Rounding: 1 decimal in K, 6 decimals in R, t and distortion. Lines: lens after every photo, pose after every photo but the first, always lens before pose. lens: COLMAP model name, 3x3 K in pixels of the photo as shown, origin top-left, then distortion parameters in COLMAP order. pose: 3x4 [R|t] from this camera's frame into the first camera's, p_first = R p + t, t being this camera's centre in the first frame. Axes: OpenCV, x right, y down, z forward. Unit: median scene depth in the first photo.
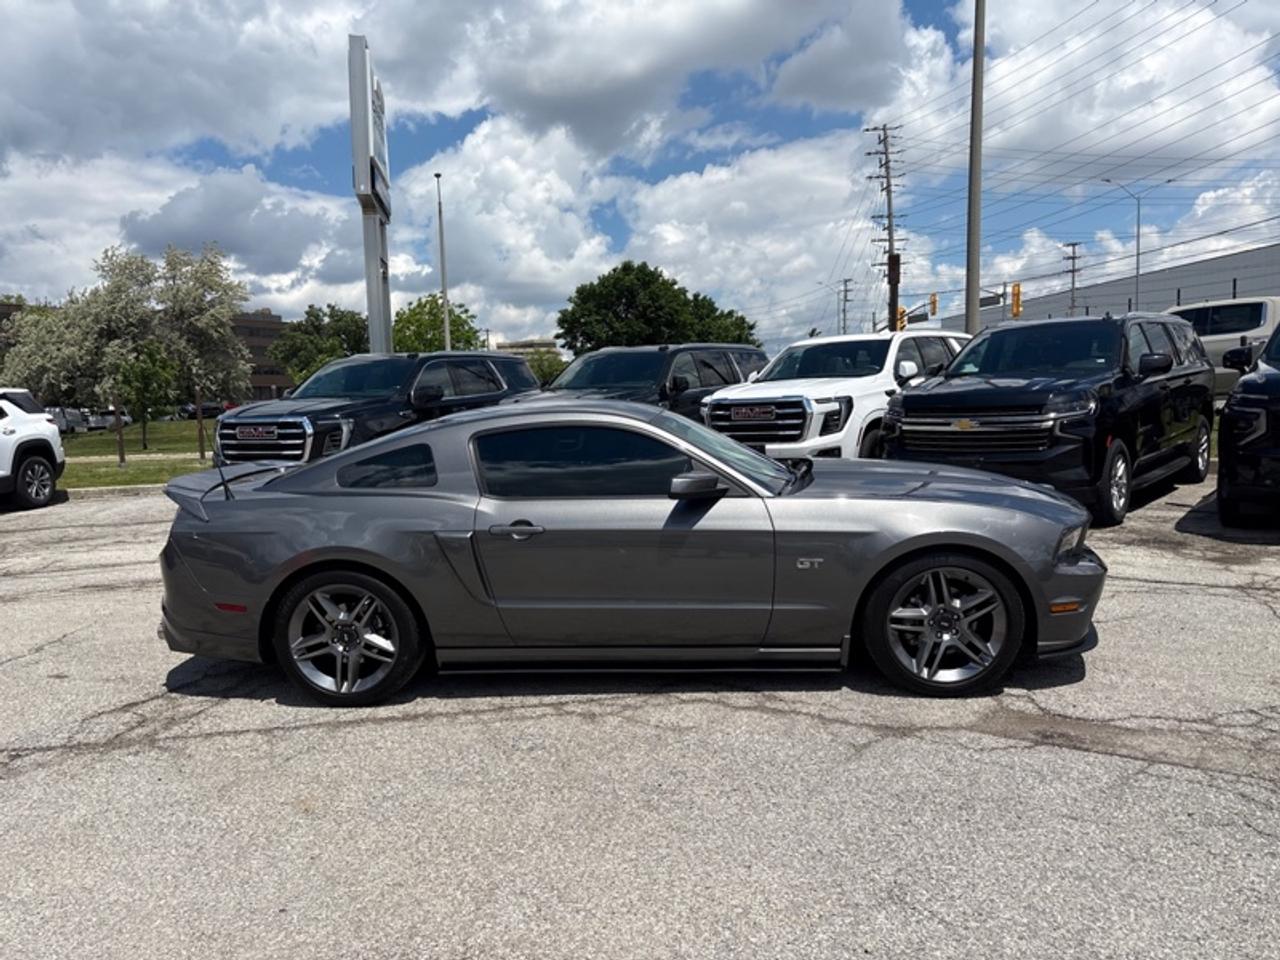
lens RADIAL K [[994.0, 0, 653.8], [0, 994.0, 480.7], [0, 0, 1]] dist [0.043583, -0.051640]
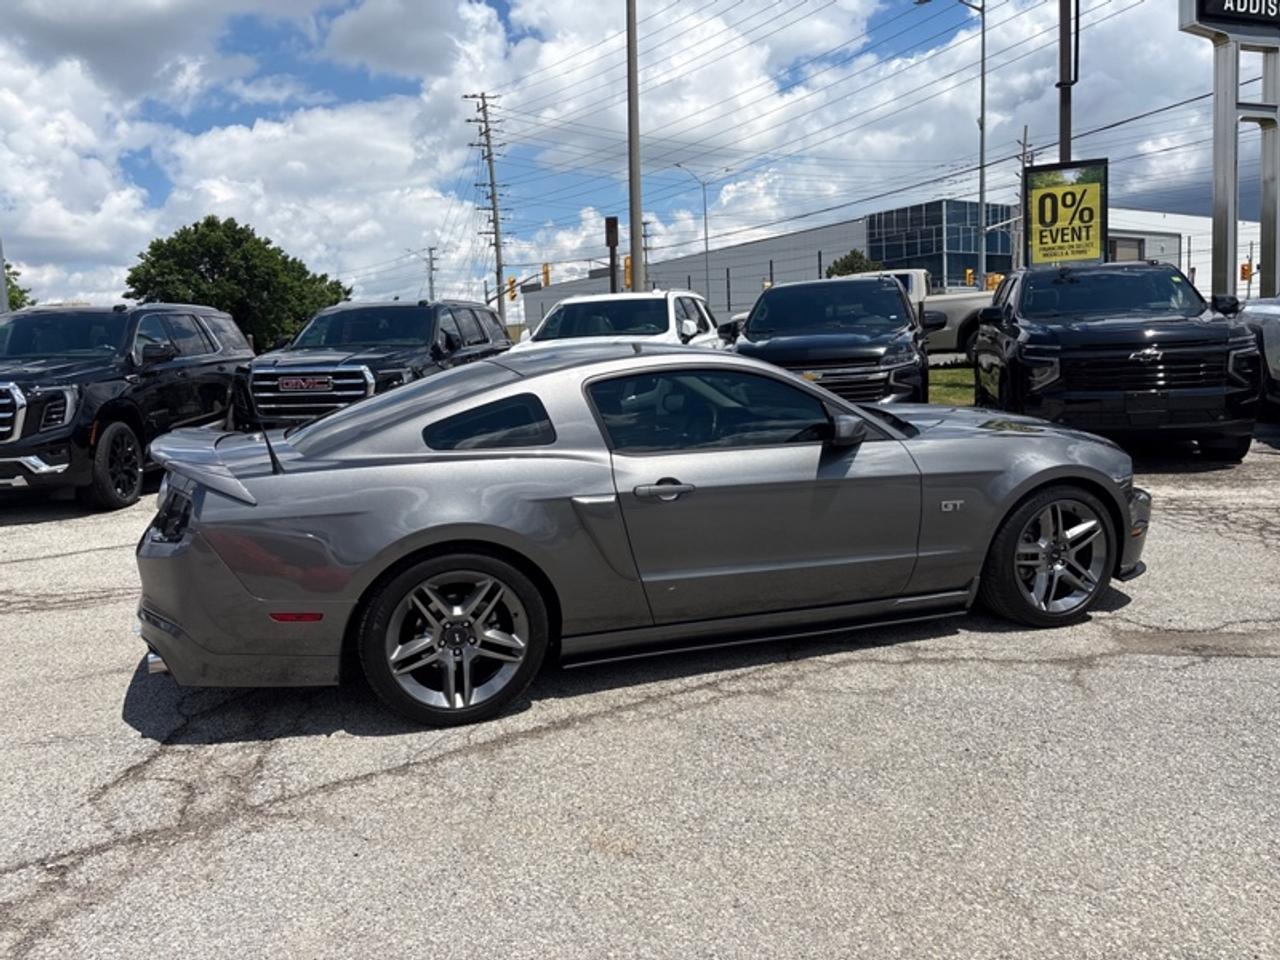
lens RADIAL K [[994.0, 0, 631.3], [0, 994.0, 472.2], [0, 0, 1]] dist [0.043583, -0.051640]
pose [[0.918007, -0.051630, 0.393189, -0.227573], [0.043865, 0.998625, 0.028716, 0.003974], [-0.394131, -0.009114, 0.919009, 0.102319]]
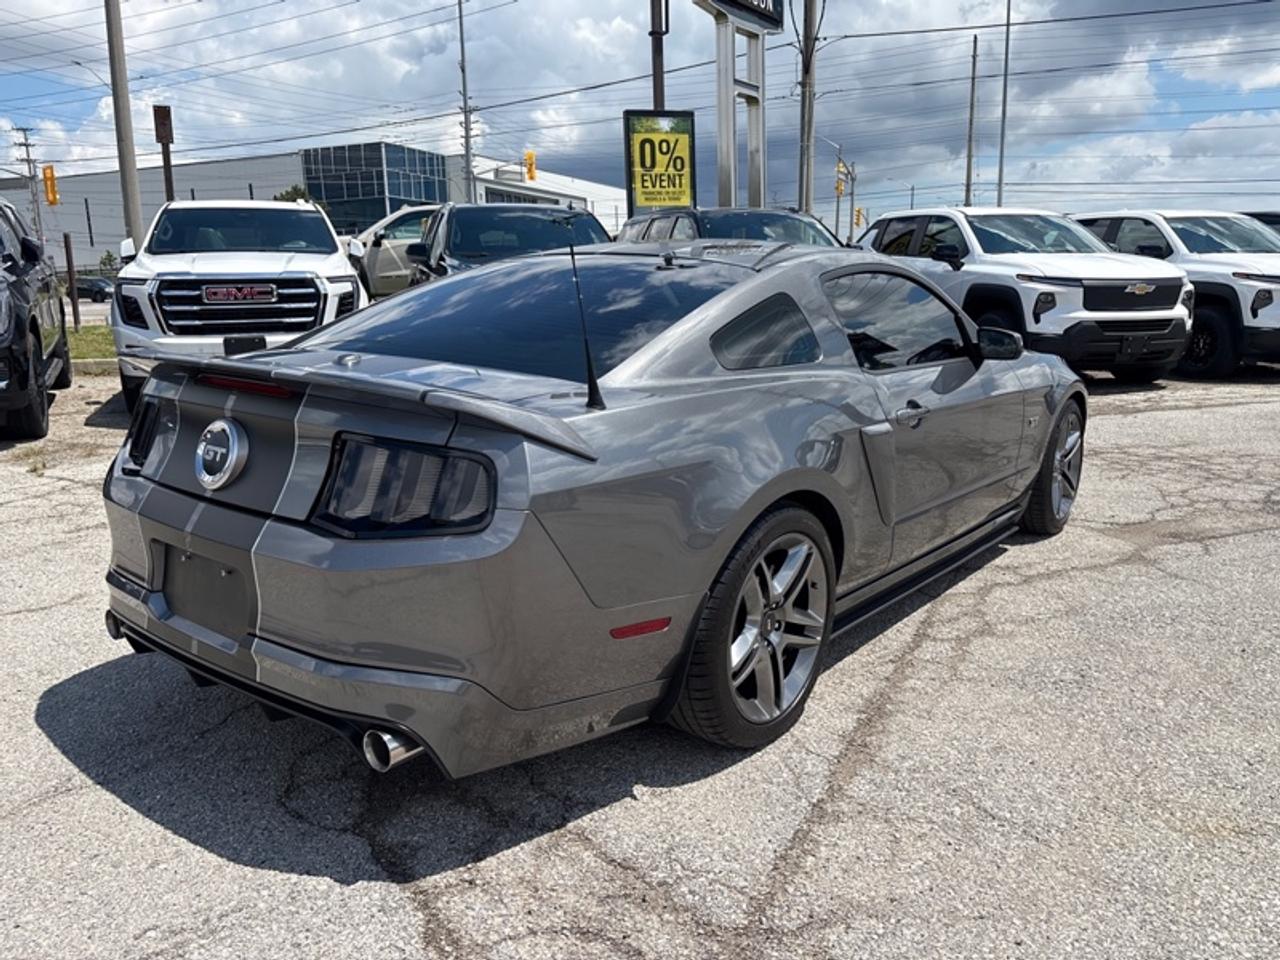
lens RADIAL K [[994.0, 0, 651.0], [0, 994.0, 478.2], [0, 0, 1]] dist [0.043583, -0.051640]
pose [[0.539657, -0.133292, 0.831267, -0.381973], [0.064198, 0.991027, 0.117232, 0.000290], [-0.839434, -0.009899, 0.543372, 0.348864]]
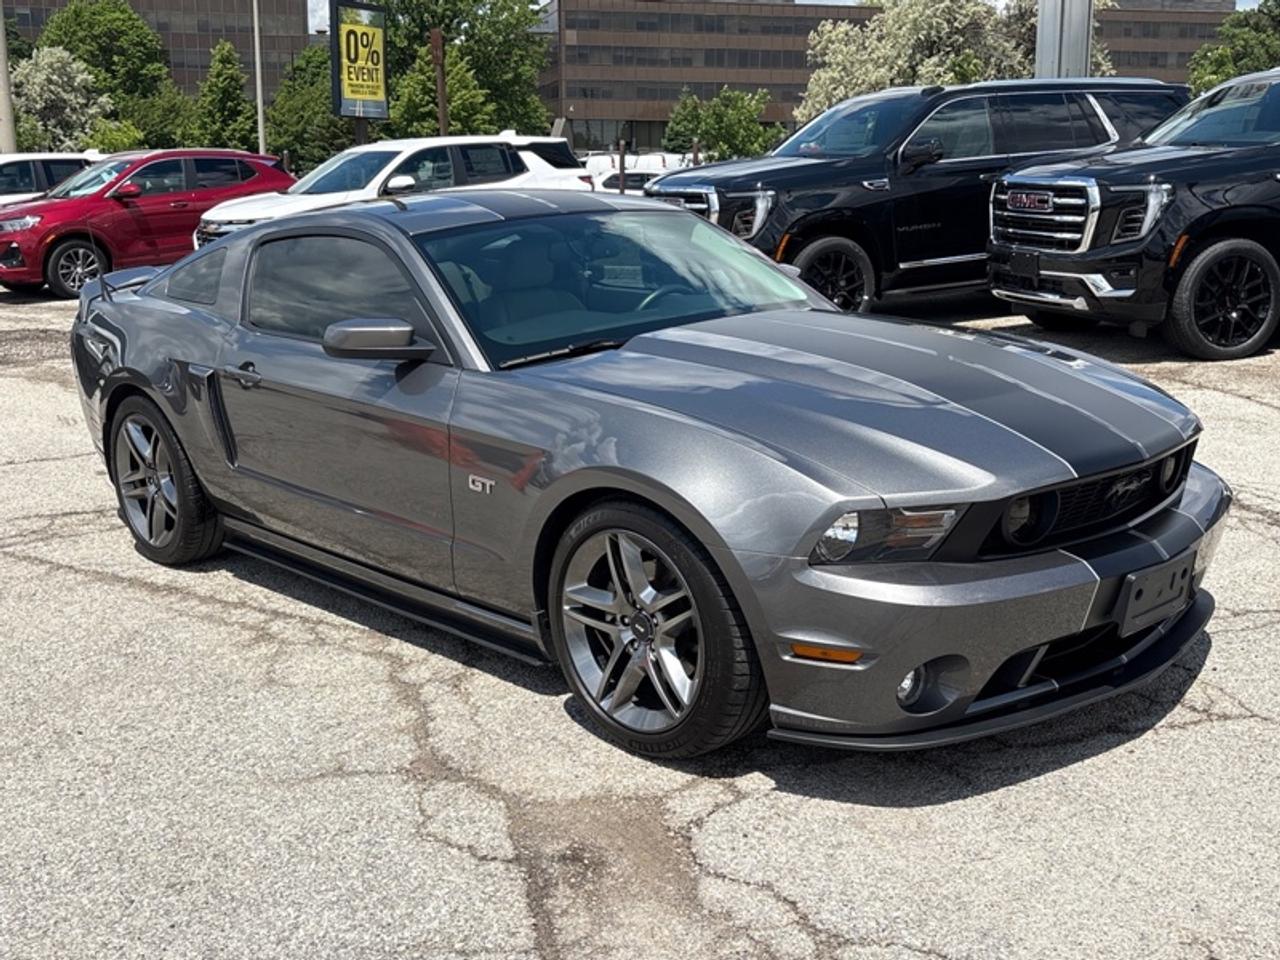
lens RADIAL K [[1535.6, 0, 640.9], [0, 1535.6, 483.5], [0, 0, 1]] dist [0.100211, 0.000000]
pose [[0.713024, 0.166343, -0.681122, 0.384787], [-0.071352, 0.983621, 0.165525, -0.034118], [0.697500, -0.069424, 0.713214, 0.178138]]
